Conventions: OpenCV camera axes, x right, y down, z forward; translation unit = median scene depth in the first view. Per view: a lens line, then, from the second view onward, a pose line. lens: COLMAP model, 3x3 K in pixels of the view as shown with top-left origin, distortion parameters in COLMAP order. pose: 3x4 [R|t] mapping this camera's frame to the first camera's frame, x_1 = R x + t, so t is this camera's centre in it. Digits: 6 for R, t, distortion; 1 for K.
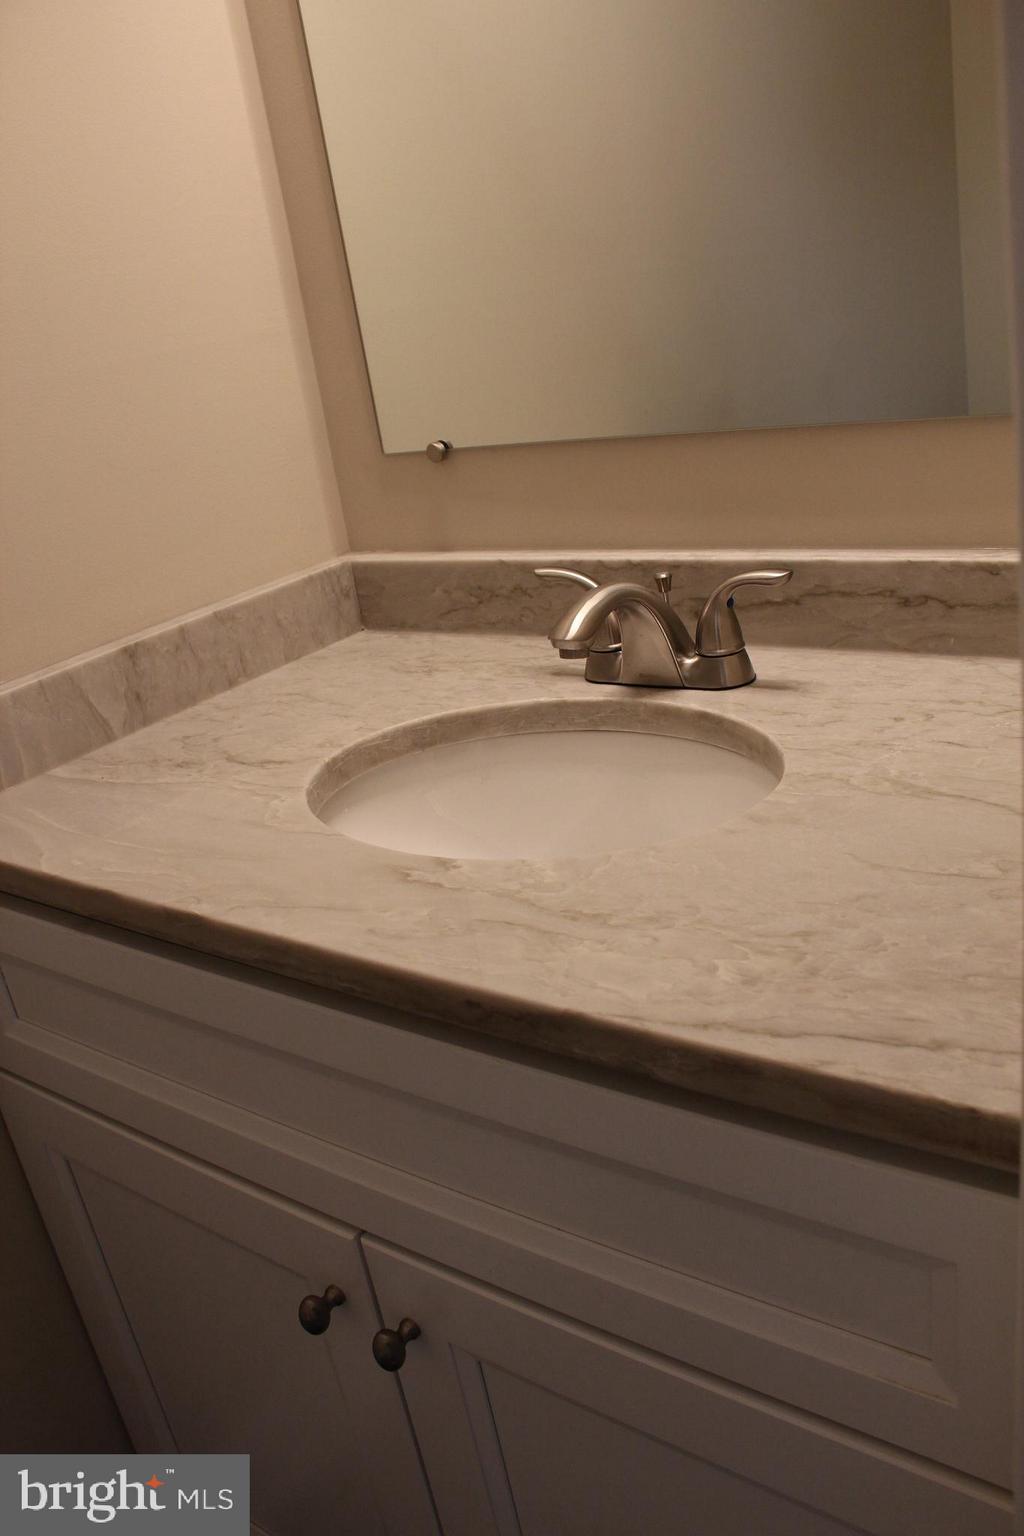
lens RADIAL K [[1260.4, 0, 512.0], [0, 1260.4, 768.0], [0, 0, 1]] dist [-0.181521, 0.124135]
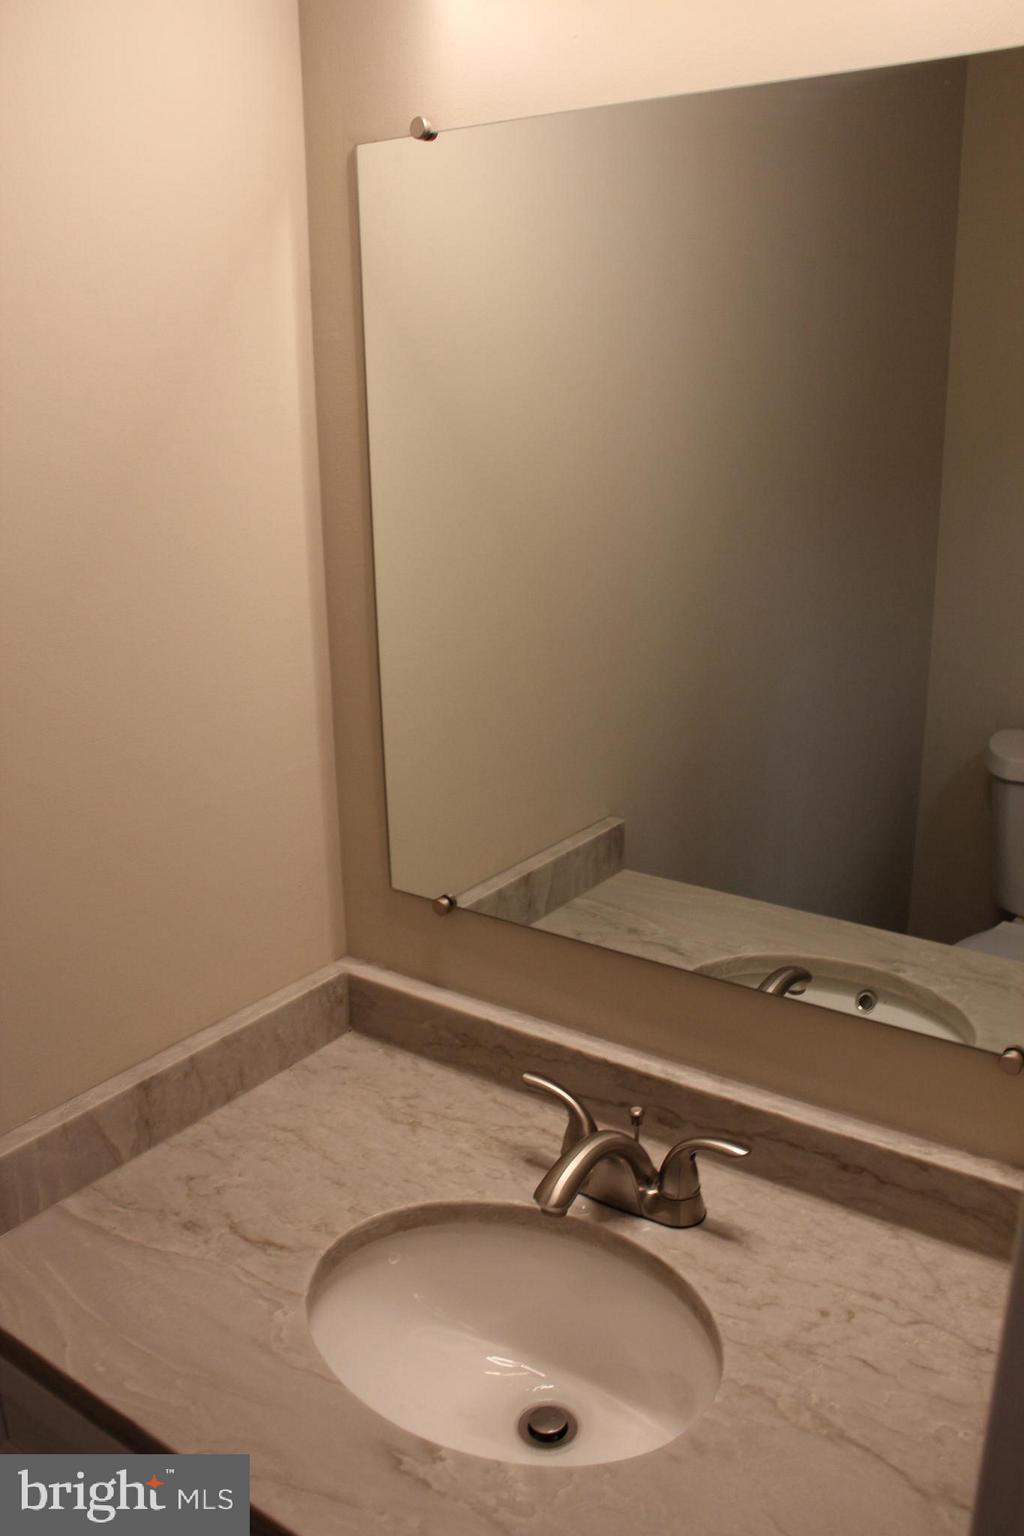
lens RADIAL K [[1260.4, 0, 512.0], [0, 1260.4, 768.0], [0, 0, 1]] dist [-0.181521, 0.124135]
pose [[0.990537, 0.125619, 0.055290, -0.089048], [-0.121601, 0.990046, -0.070873, -0.357253], [-0.063642, 0.063479, 0.995952, -0.124328]]
